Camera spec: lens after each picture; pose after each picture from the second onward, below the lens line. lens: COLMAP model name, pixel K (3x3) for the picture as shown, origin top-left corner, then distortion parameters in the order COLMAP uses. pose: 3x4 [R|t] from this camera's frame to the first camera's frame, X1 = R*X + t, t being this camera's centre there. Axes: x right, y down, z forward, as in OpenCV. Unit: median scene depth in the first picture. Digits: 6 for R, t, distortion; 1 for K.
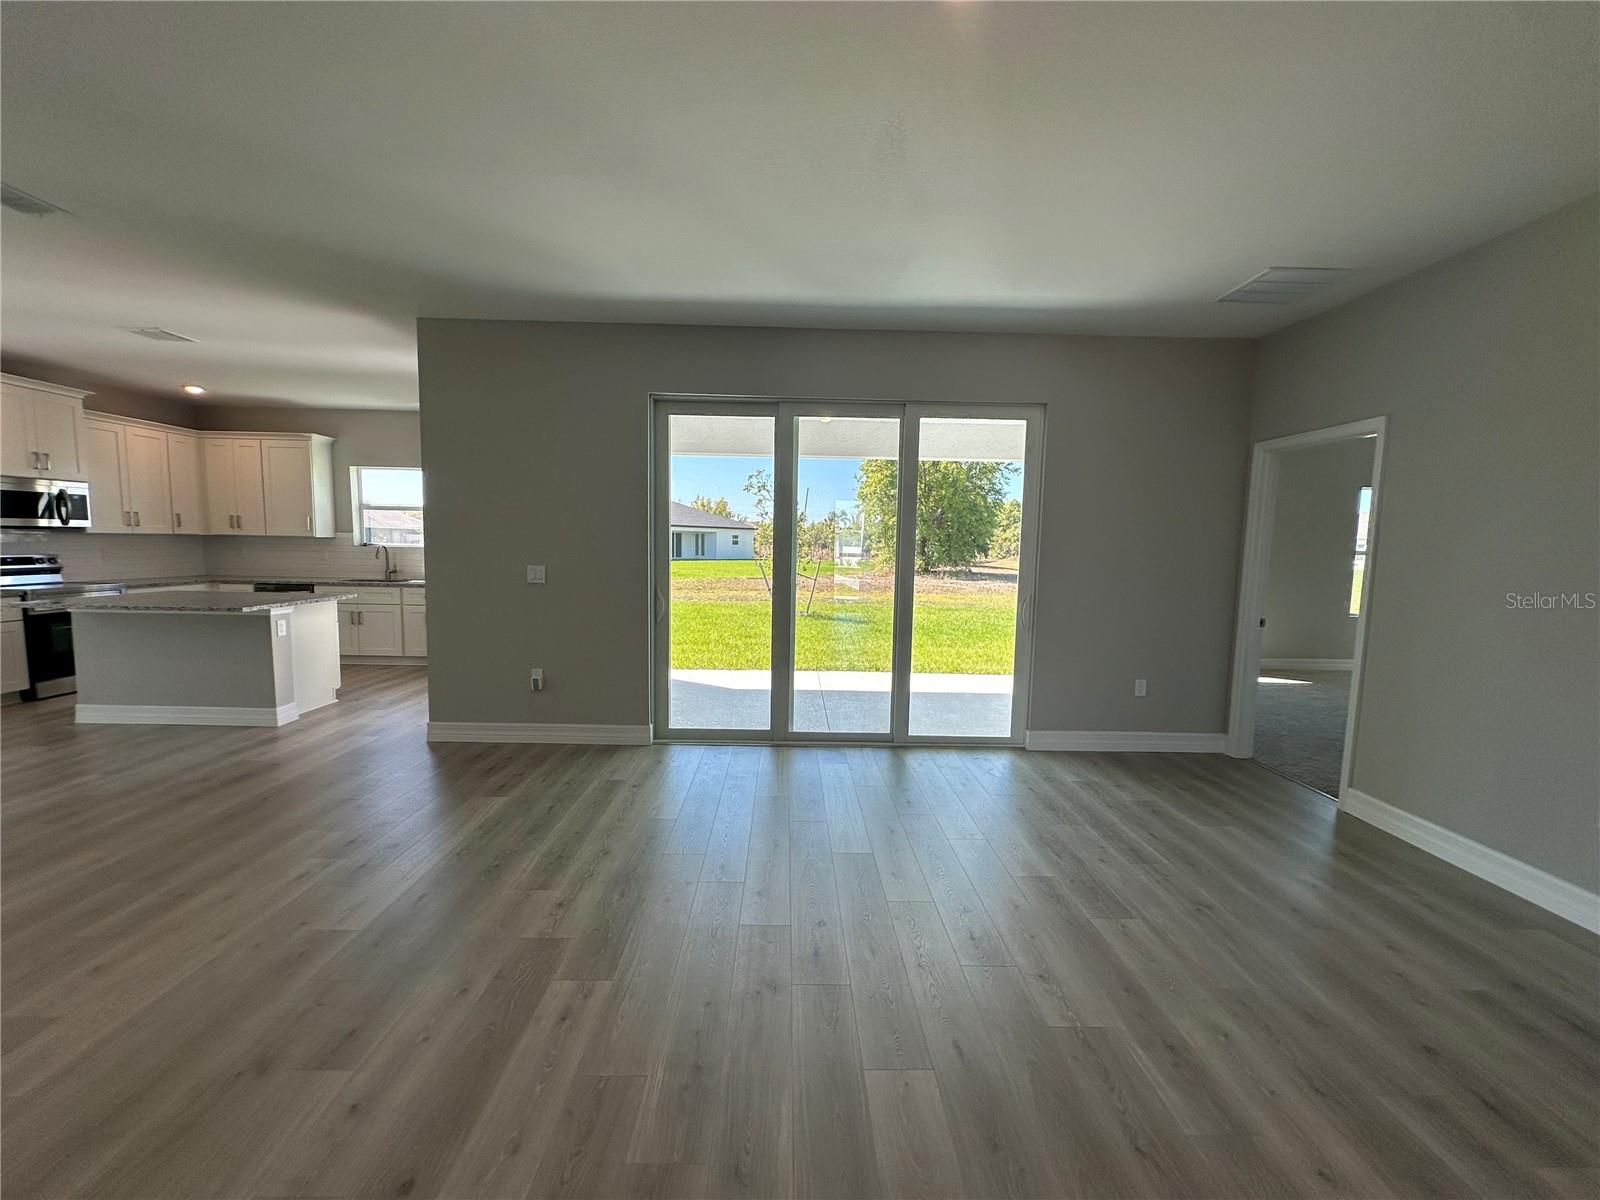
lens RADIAL K [[635.5, 0, 798.5], [0, 635.5, 598.9], [0, 0, 1]] dist [-0.000141, 0.000159]
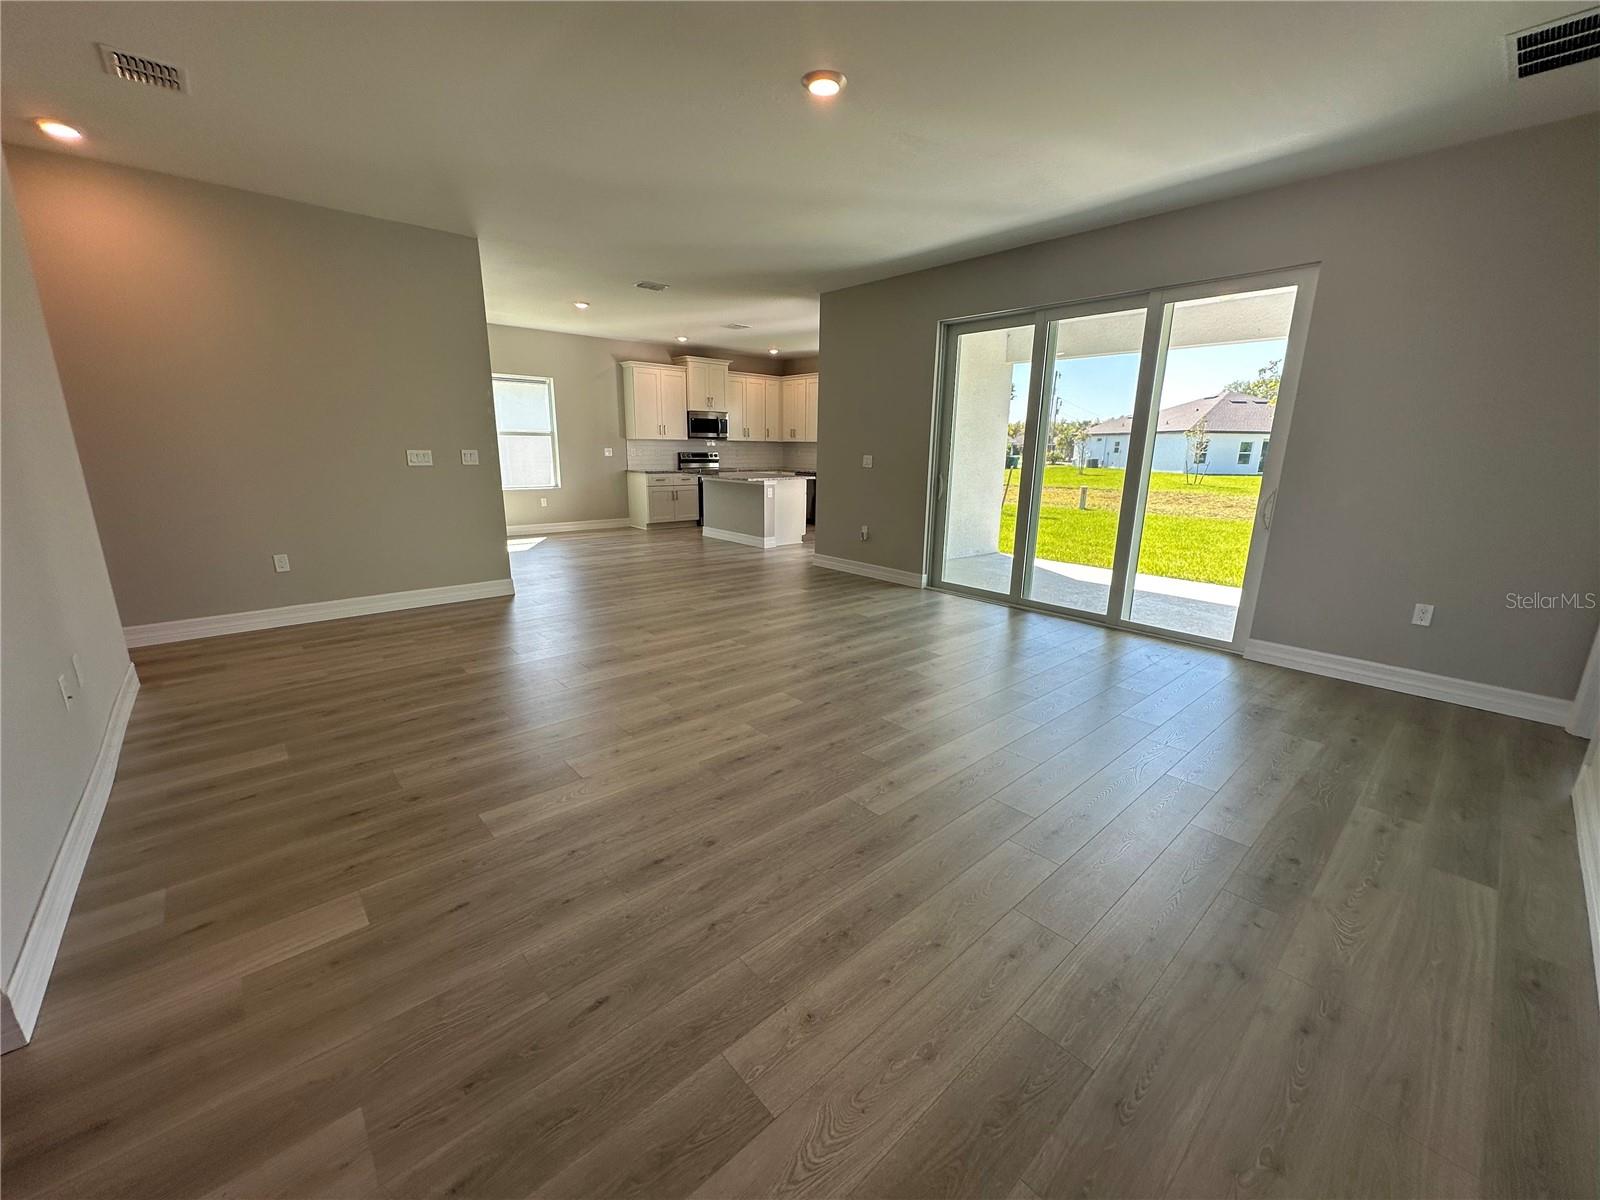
lens RADIAL K [[635.5, 0, 800.8], [0, 635.5, 602.0], [0, 0, 1]] dist [-0.000141, 0.000159]
pose [[0.653081, 0.171345, -0.737649, 0.524589], [-0.068651, 0.983452, 0.167661, 0.037840], [0.754170, -0.058855, 0.654036, -0.087175]]
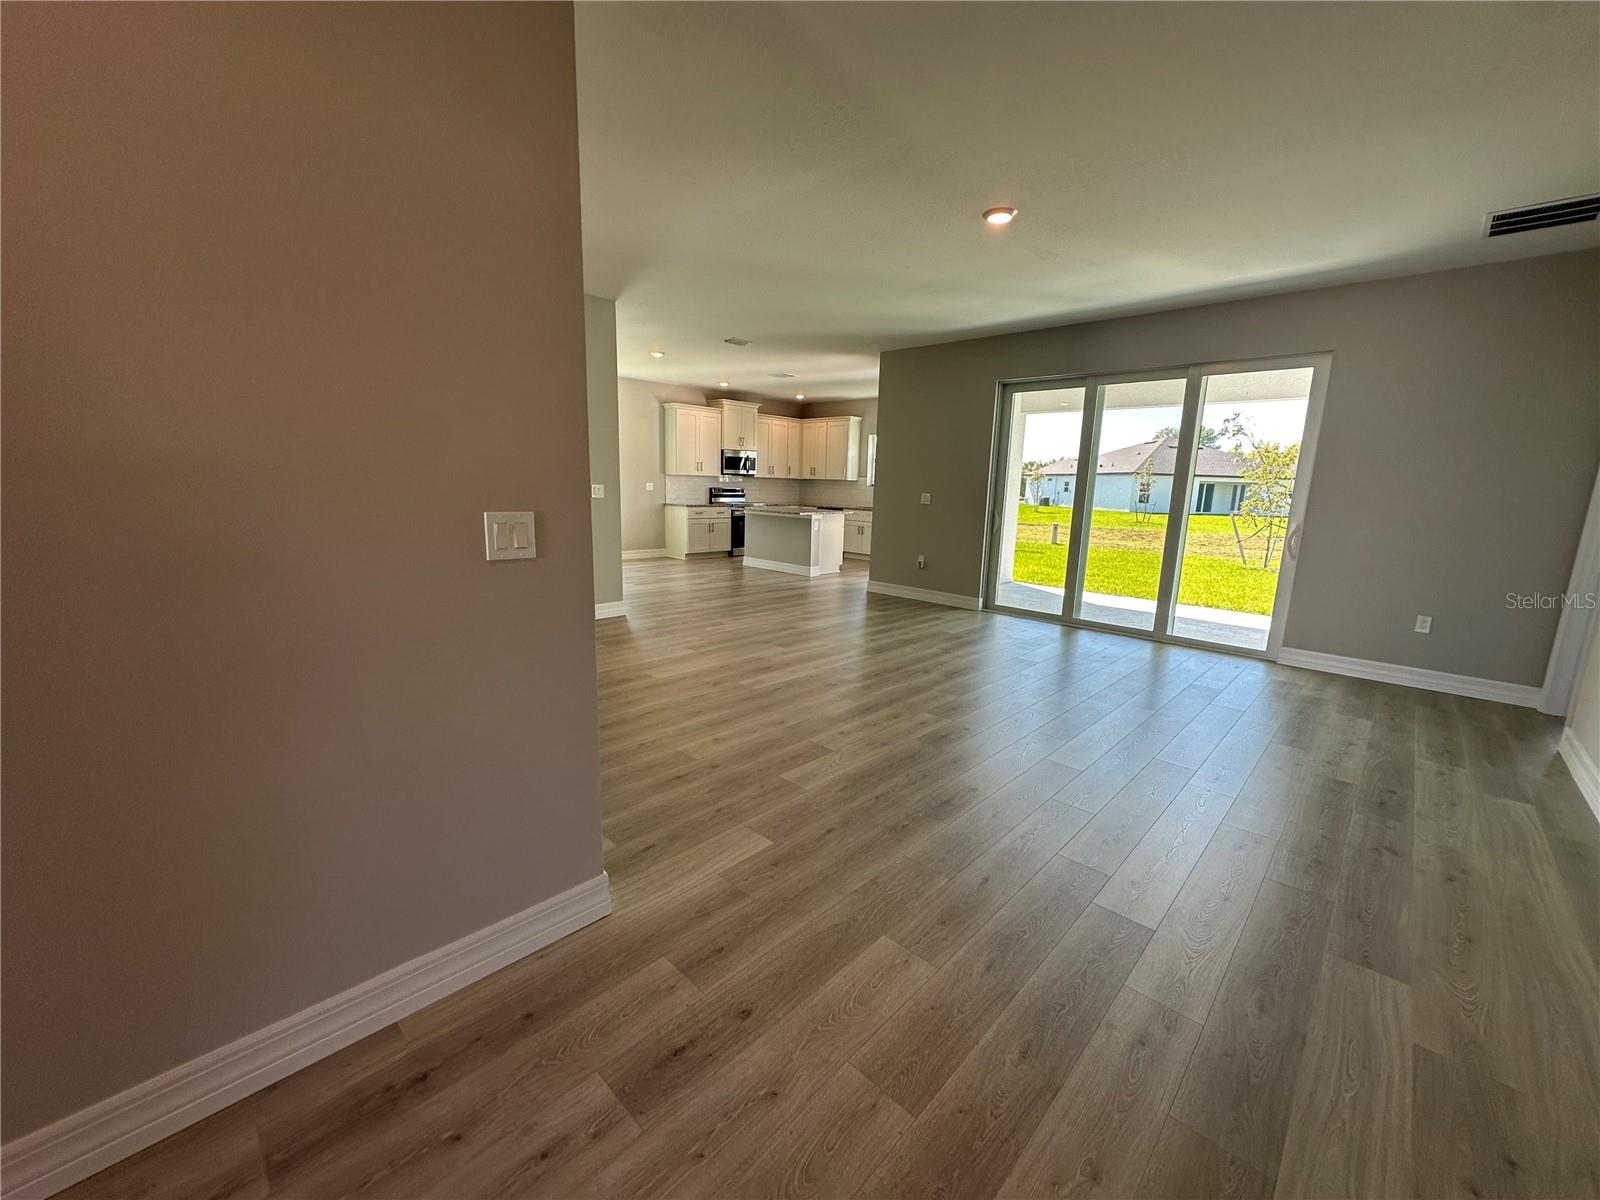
lens RADIAL K [[635.5, 0, 800.8], [0, 635.5, 601.6], [0, 0, 1]] dist [-0.000141, 0.000159]
pose [[0.707390, 0.131536, -0.694476, 0.457548], [-0.077062, 0.991027, 0.109208, 0.059544], [0.702610, -0.023735, 0.711180, -0.354196]]
